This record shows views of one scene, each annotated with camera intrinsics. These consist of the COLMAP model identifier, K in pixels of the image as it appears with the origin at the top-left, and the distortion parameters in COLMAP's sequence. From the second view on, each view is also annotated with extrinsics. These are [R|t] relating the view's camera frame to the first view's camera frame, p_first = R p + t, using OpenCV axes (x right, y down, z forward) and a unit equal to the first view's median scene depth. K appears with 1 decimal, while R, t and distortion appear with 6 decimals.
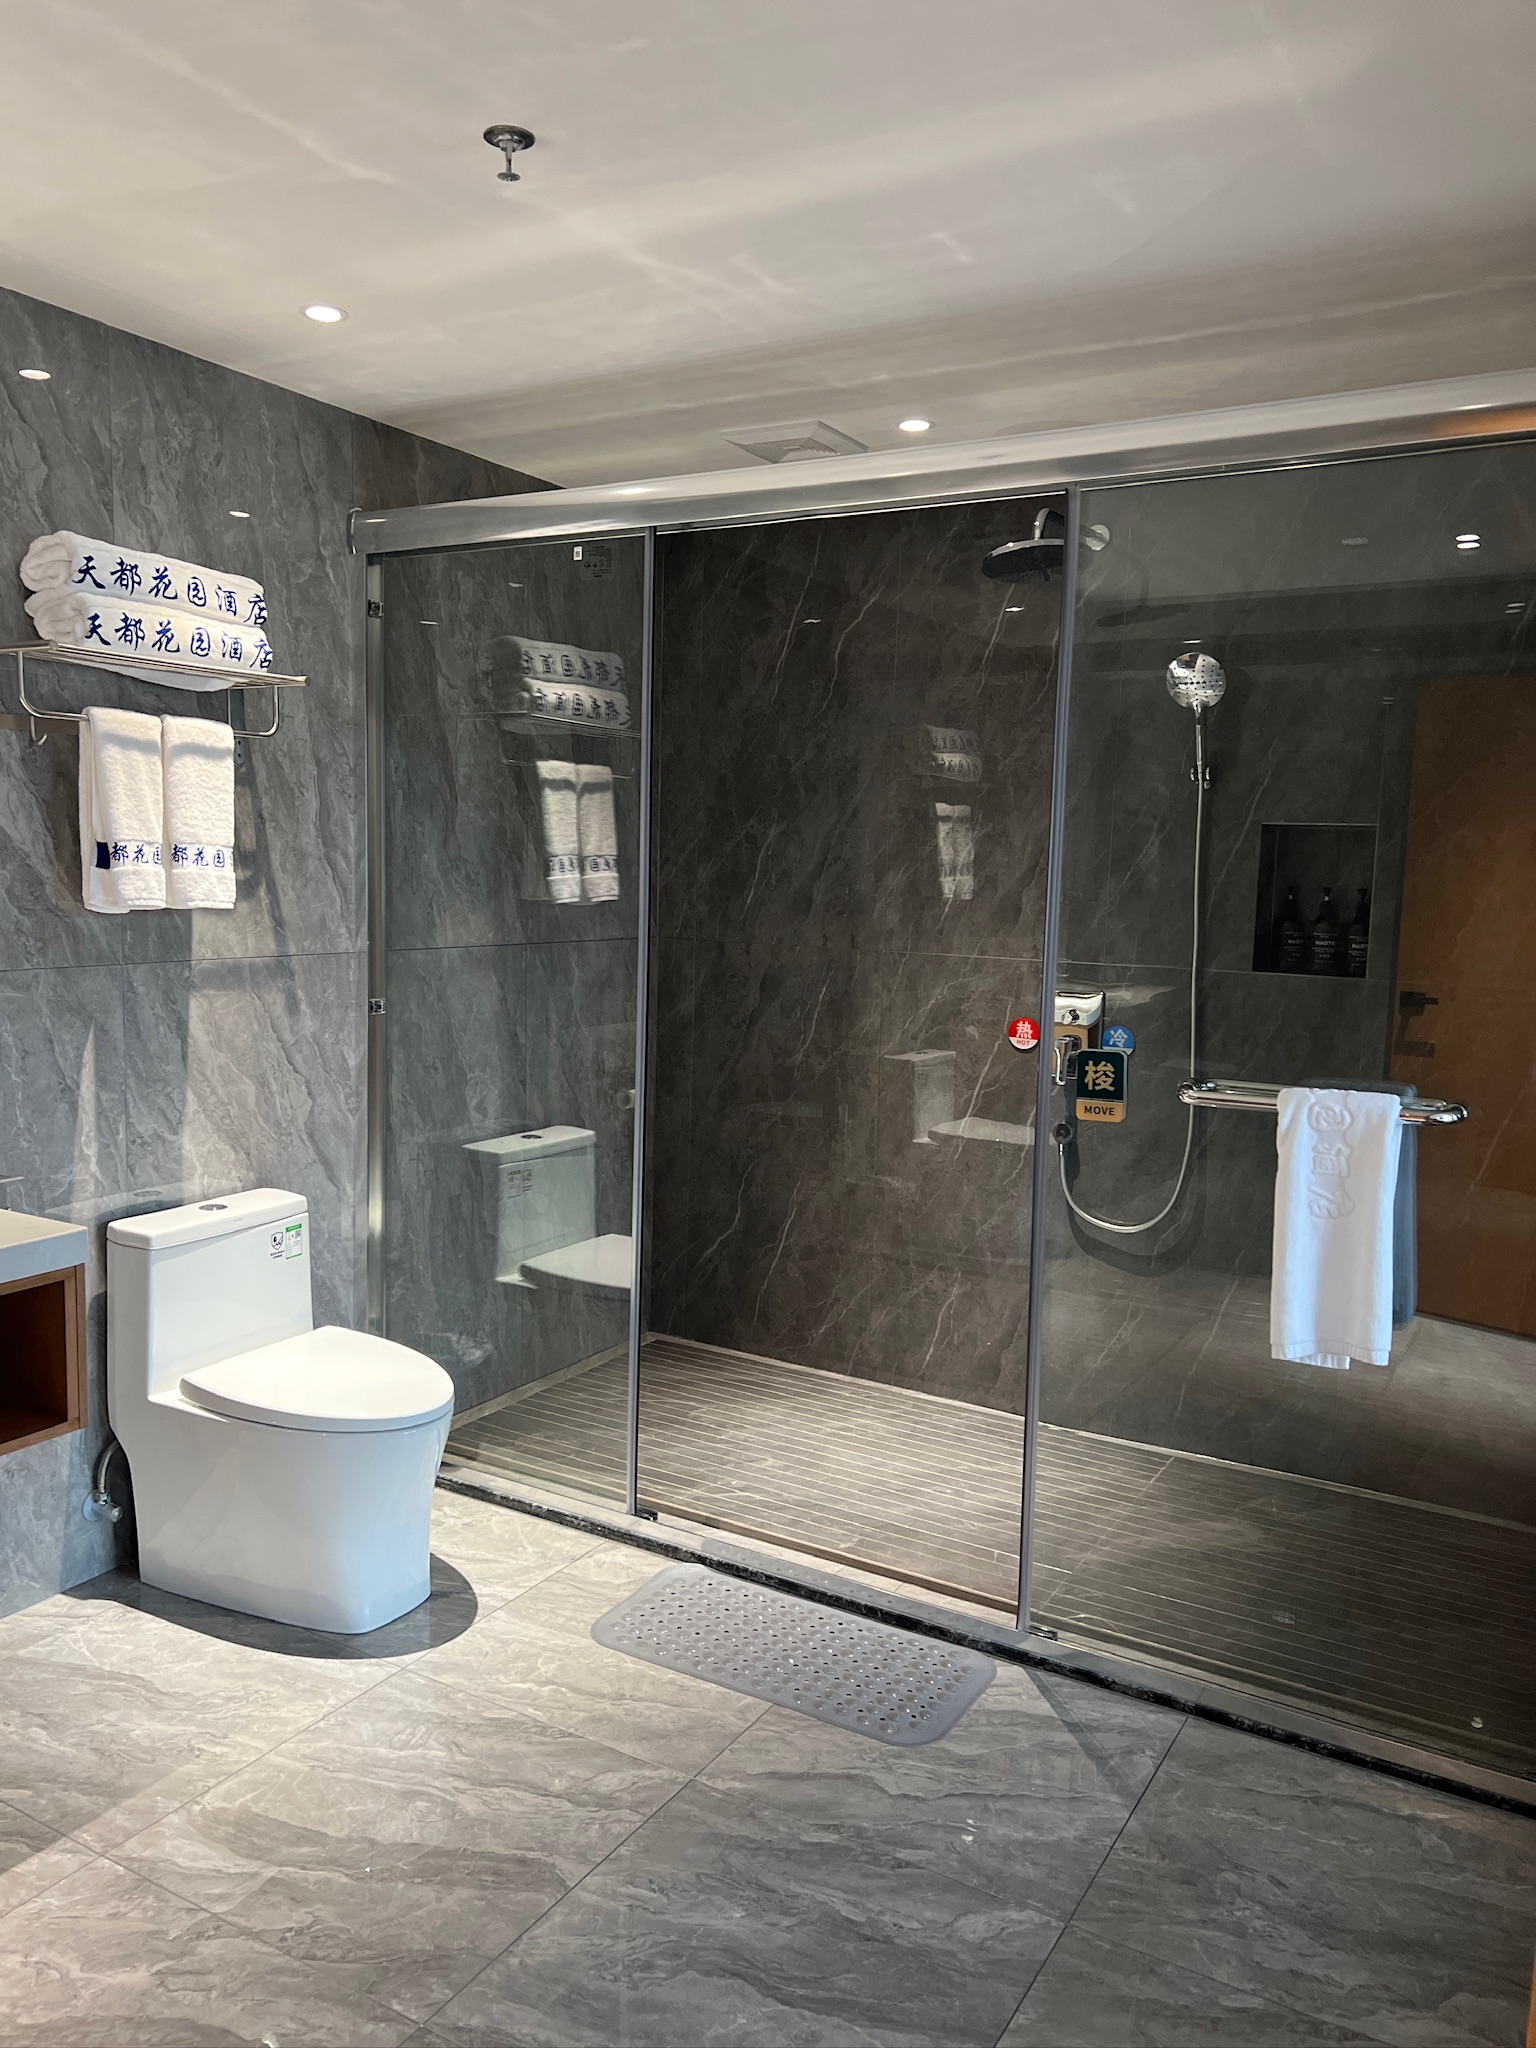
lens RADIAL K [[1551.4, 0, 764.0], [0, 1551.4, 1037.4], [0, 0, 1]] dist [0.043905, -0.051387]
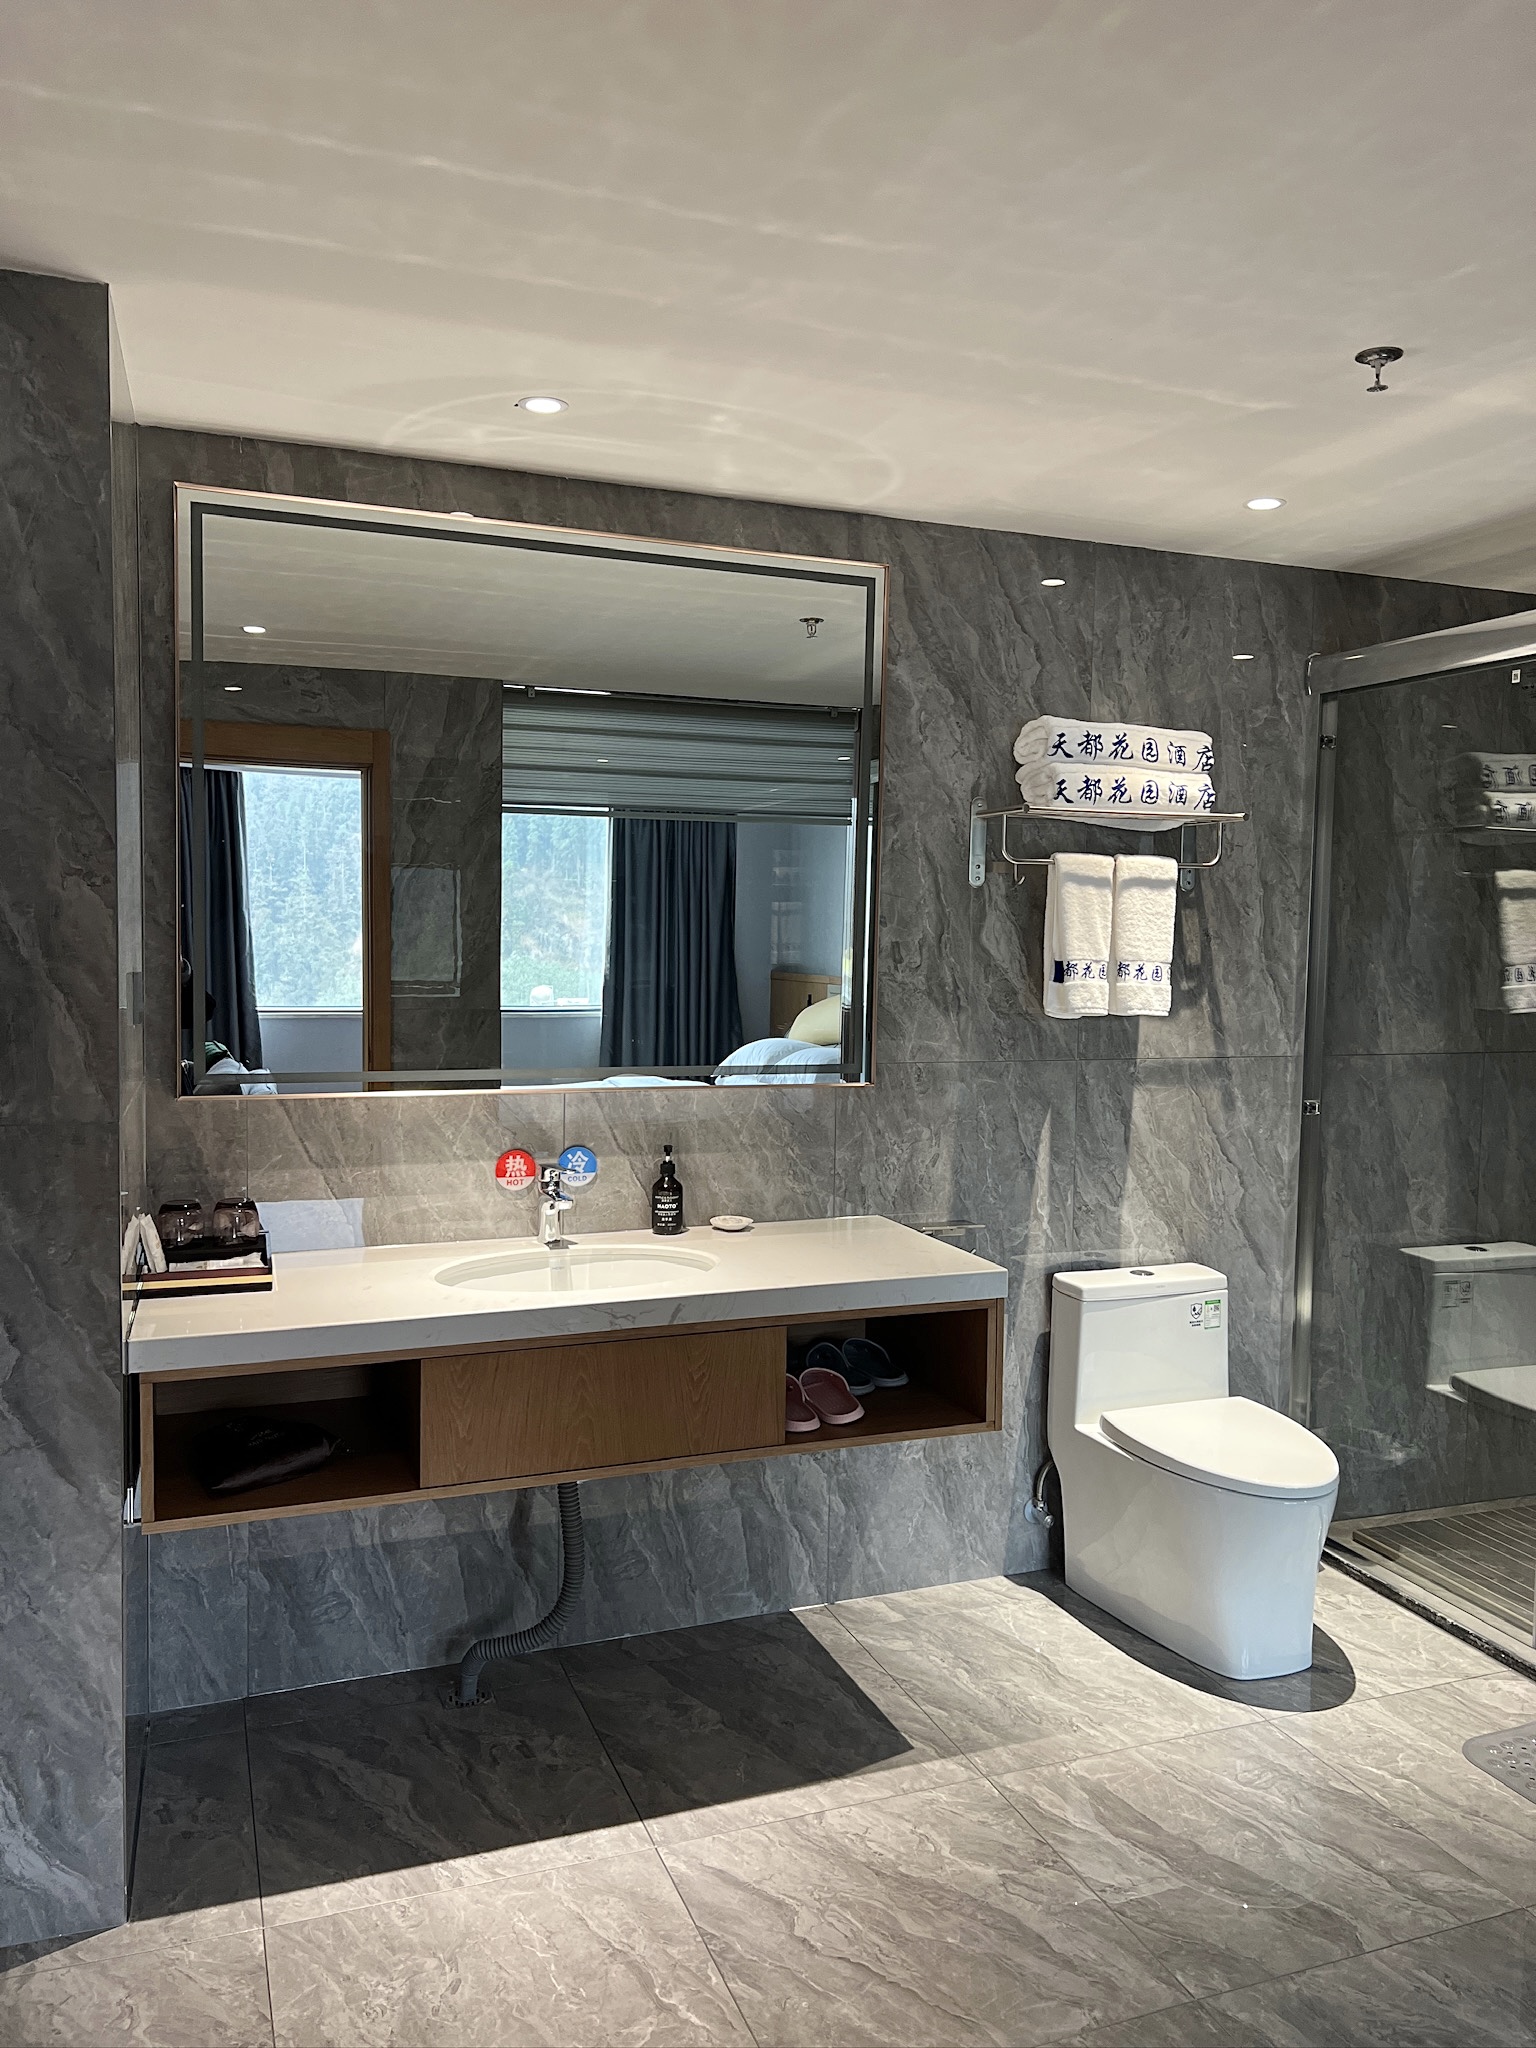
lens RADIAL K [[1551.4, 0, 764.0], [0, 1551.4, 1037.4], [0, 0, 1]] dist [0.043905, -0.051387]
pose [[0.784885, 0.033191, -0.618752, 0.140458], [-0.068417, 0.997101, -0.033301, -0.007728], [0.615853, 0.068471, 0.784880, -0.091708]]
